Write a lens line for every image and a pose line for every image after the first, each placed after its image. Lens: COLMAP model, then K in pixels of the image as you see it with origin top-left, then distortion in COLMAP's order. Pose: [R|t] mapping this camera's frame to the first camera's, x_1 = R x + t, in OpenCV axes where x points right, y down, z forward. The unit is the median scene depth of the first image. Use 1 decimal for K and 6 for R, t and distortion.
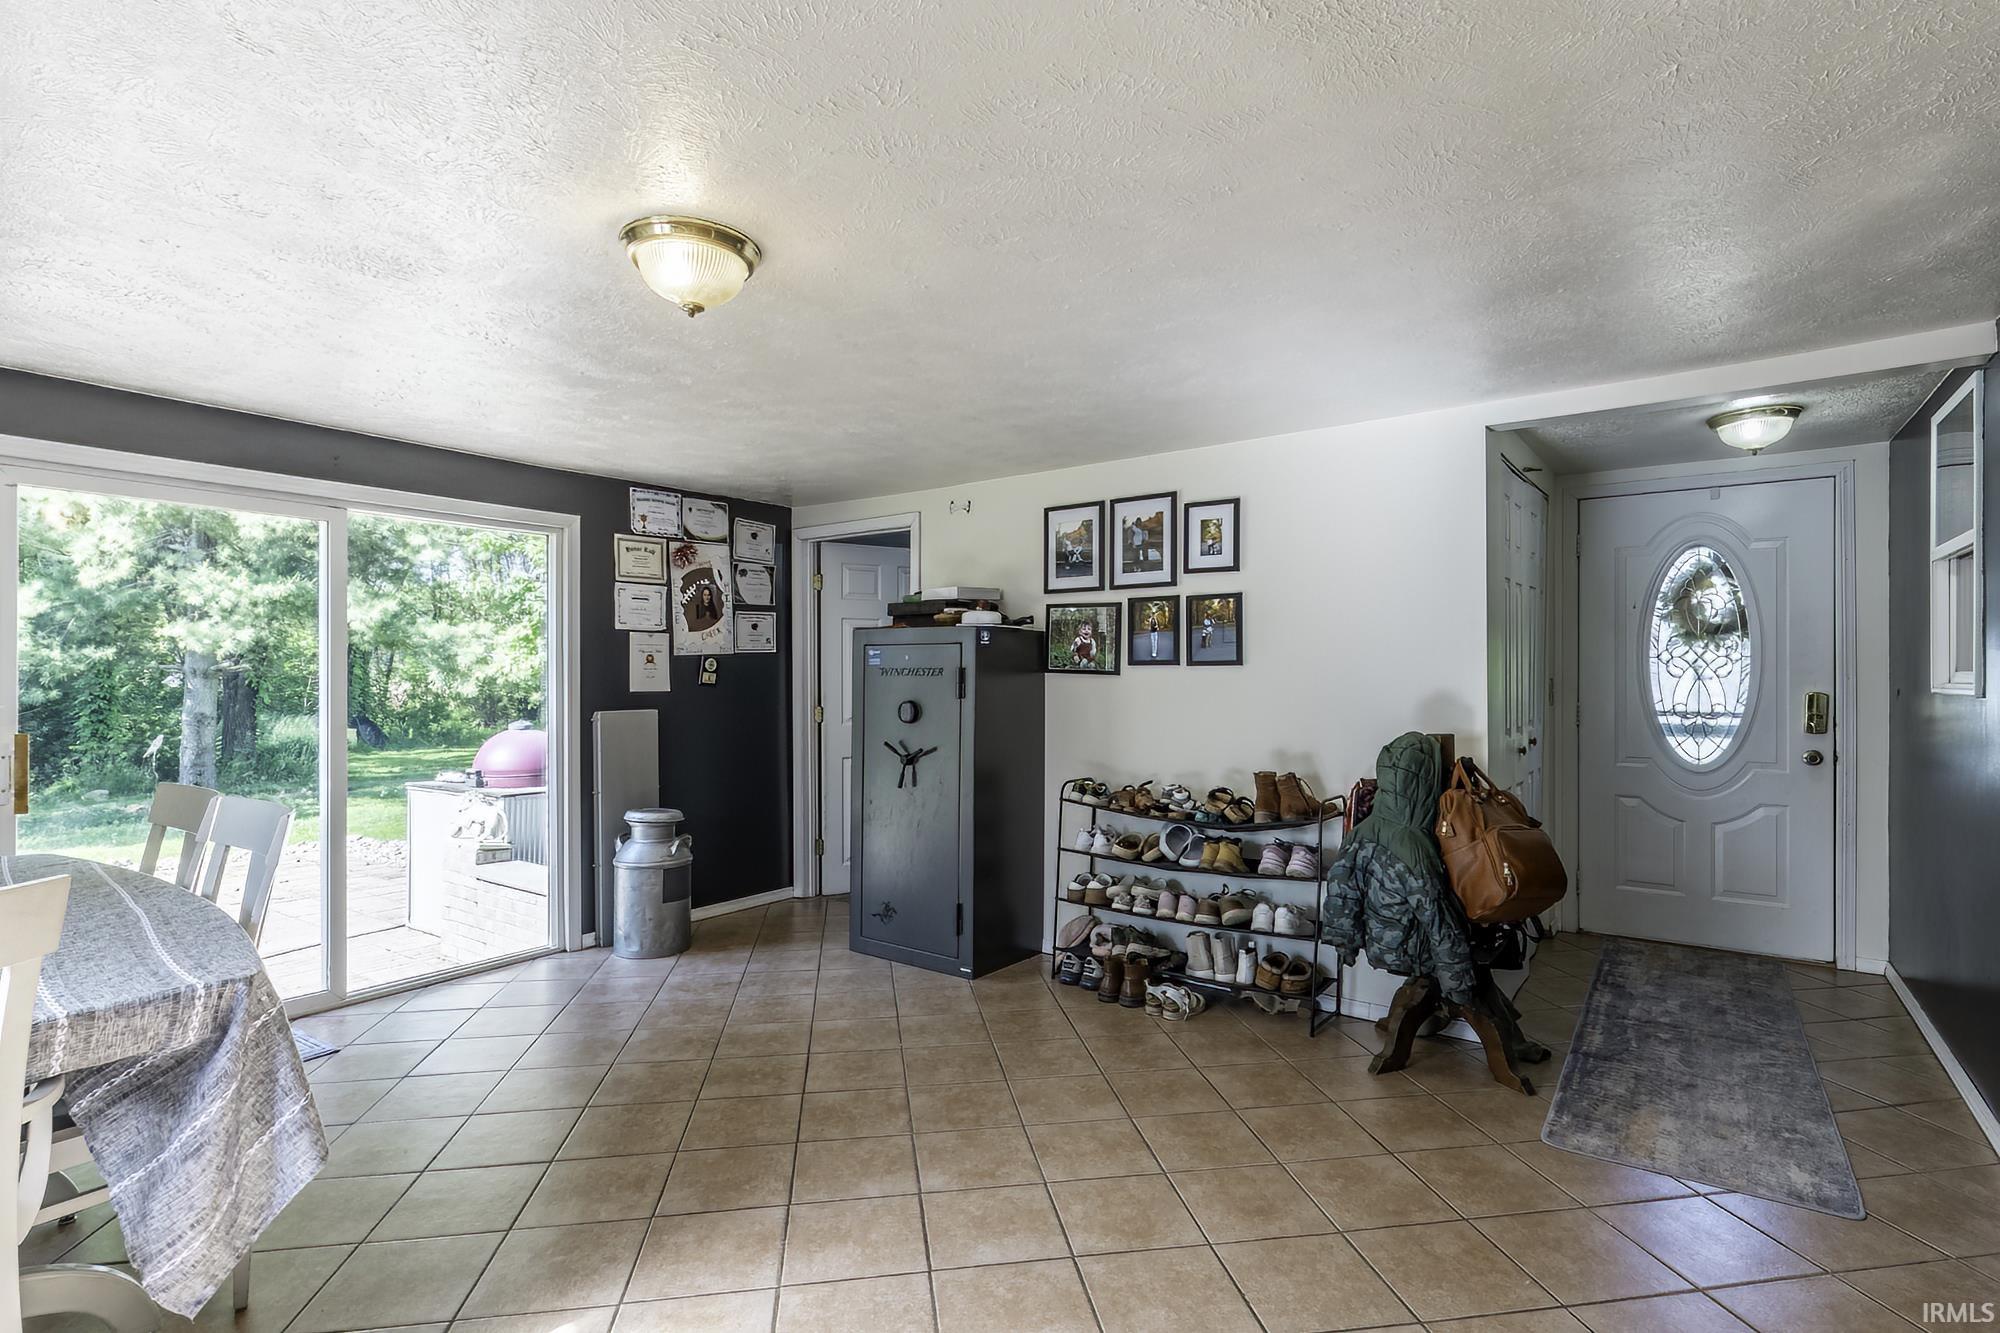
lens RADIAL K [[955.1, 0, 1003.1], [0, 955.1, 669.9], [0, 0, 1]] dist [-0.000594, 0.000096]
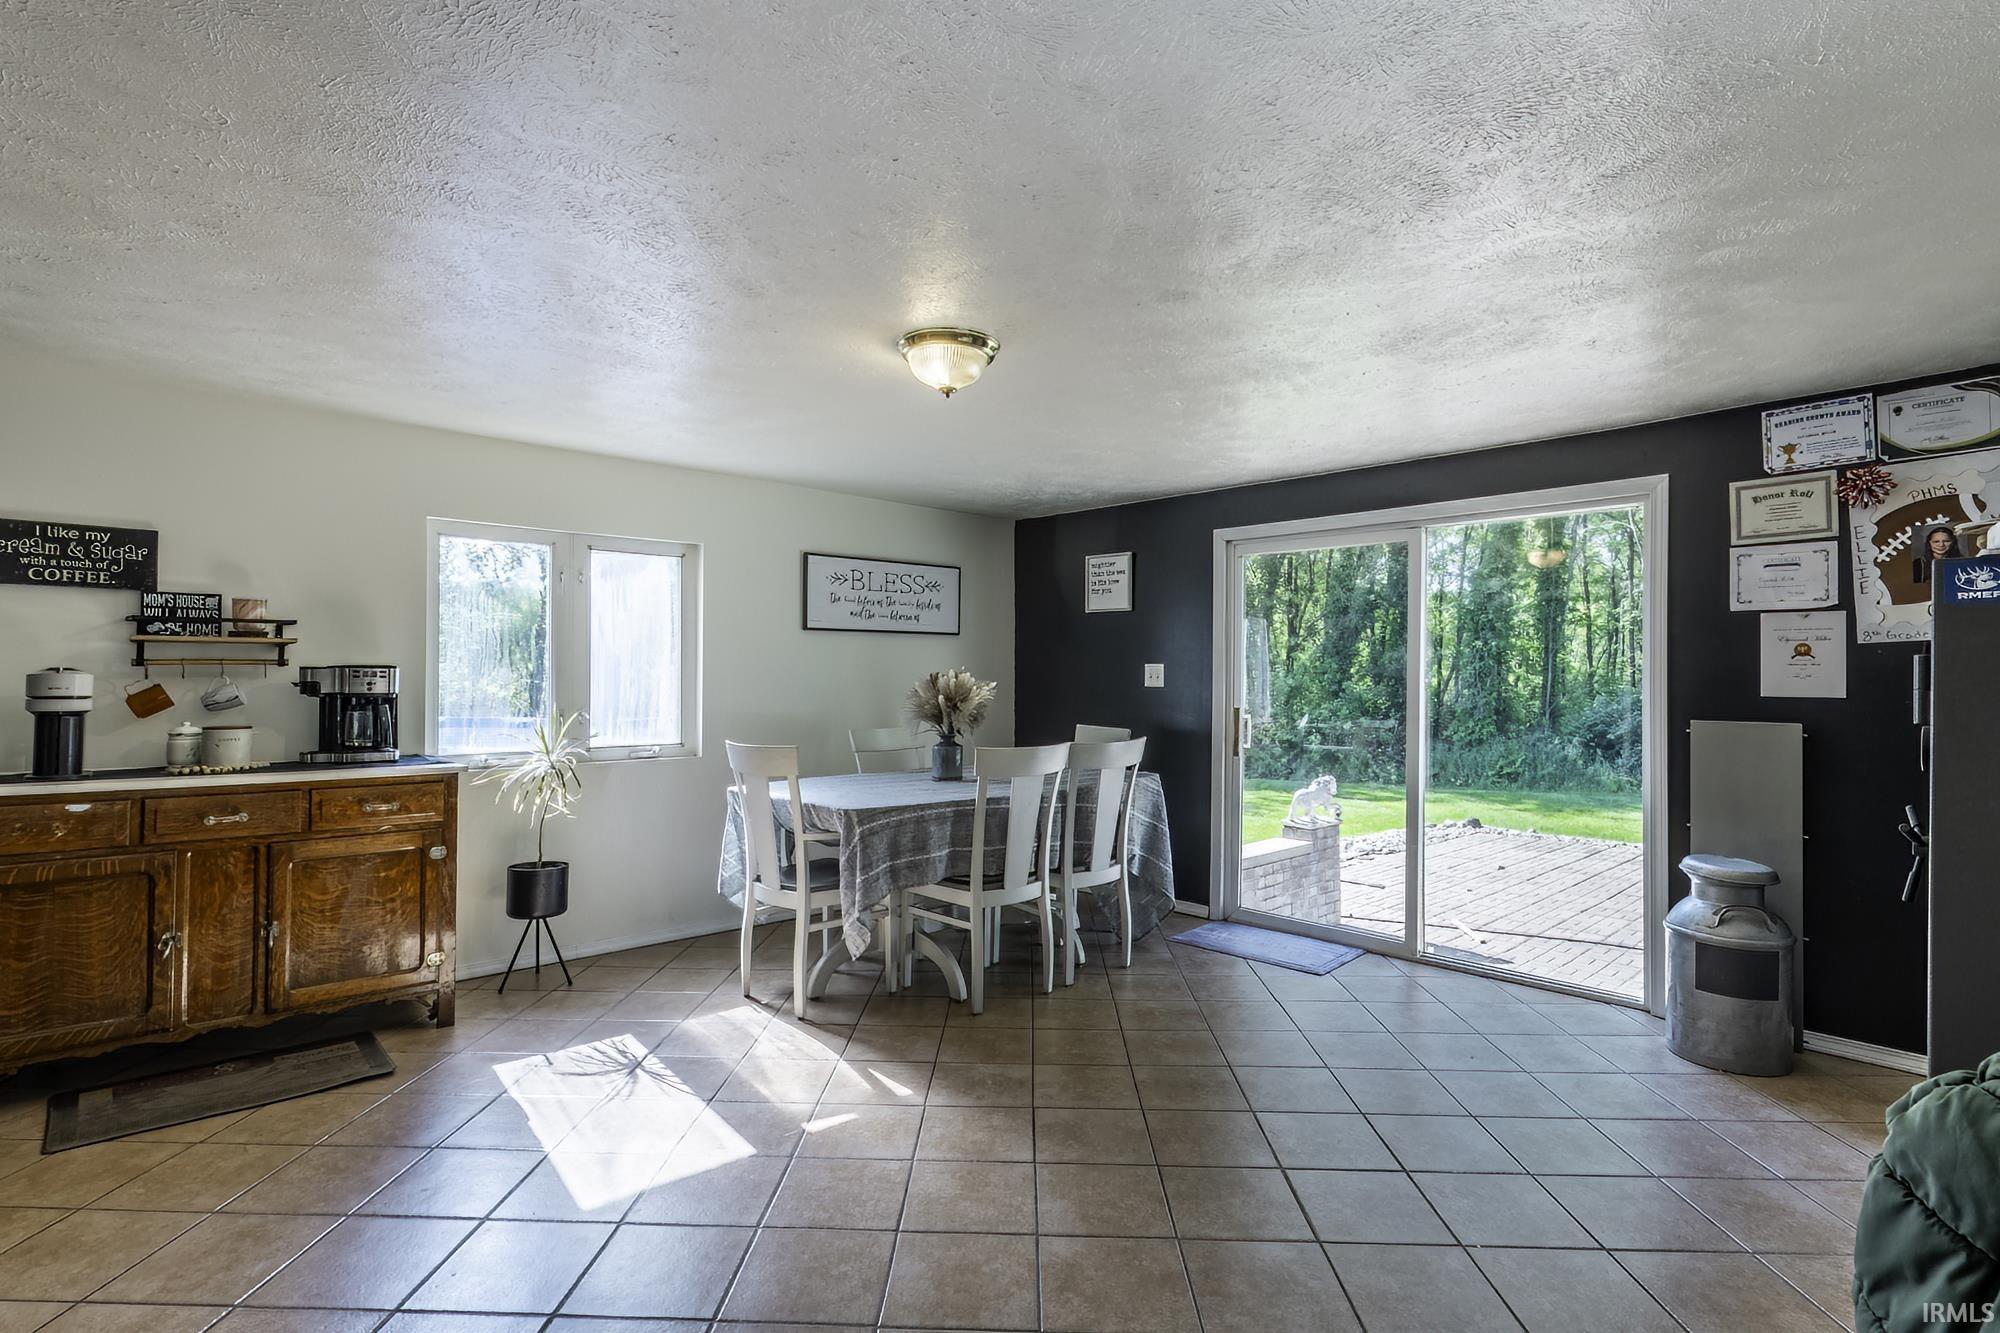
lens RADIAL K [[950.2, 0, 1008.6], [0, 950.2, 659.6], [0, 0, 1]] dist [-0.003524, -0.000791]
pose [[-0.173405, -0.013585, -0.984757, 0.391338], [0.000119, 0.999905, -0.013815, 0.004569], [0.984851, -0.002513, -0.173387, 0.539653]]
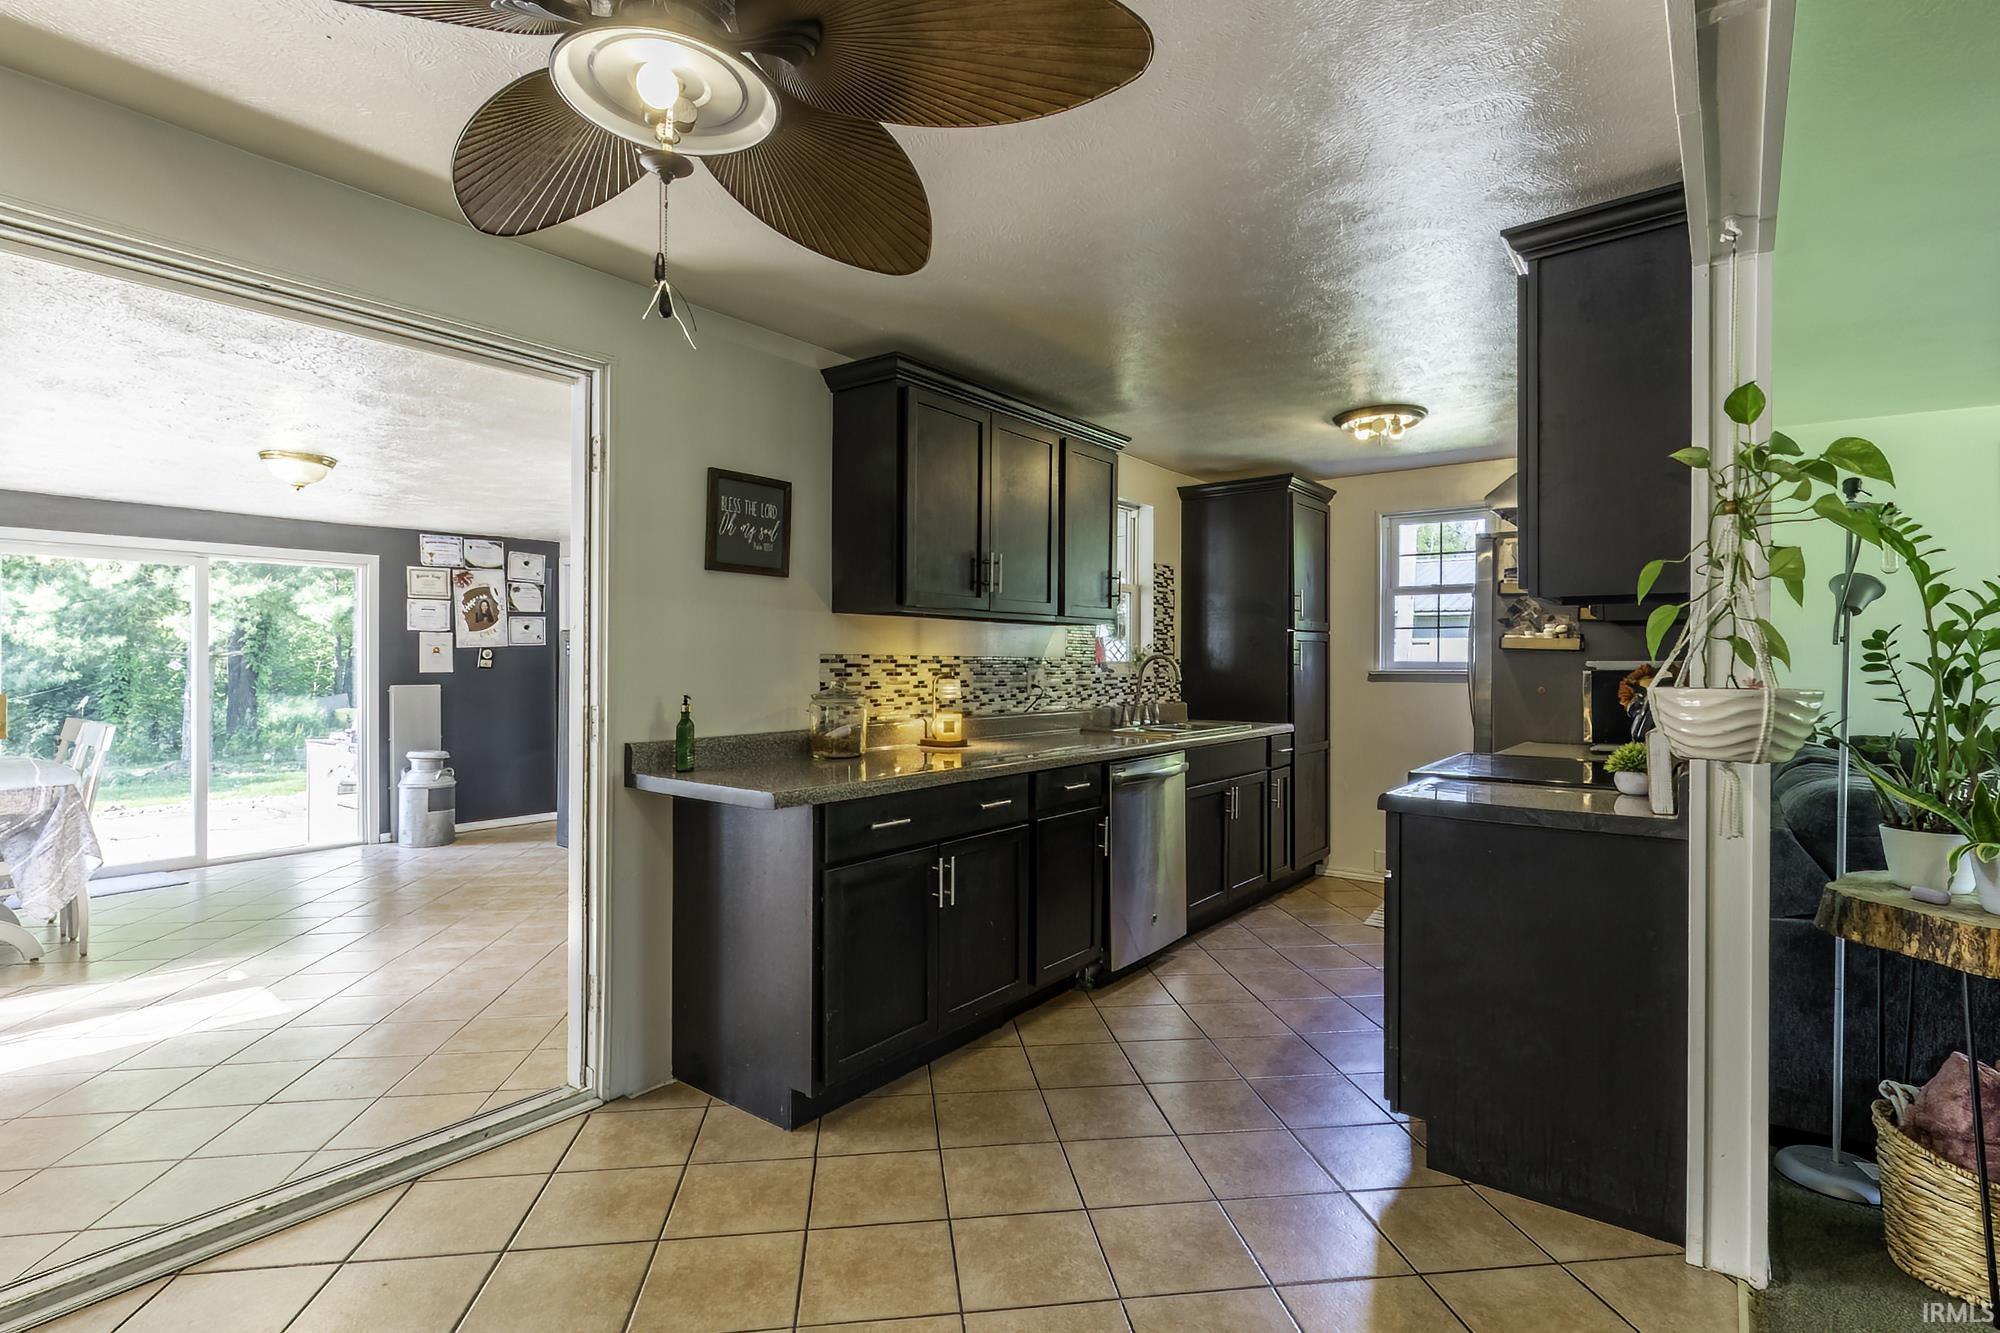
lens RADIAL K [[950.2, 0, 1008.6], [0, 950.2, 659.6], [0, 0, 1]] dist [-0.003524, -0.000791]
pose [[0.999820, 0.001908, -0.018856, 0.523721], [-0.001830, 0.999990, 0.004162, -0.004683], [0.018864, -0.004127, 0.999814, -0.431382]]
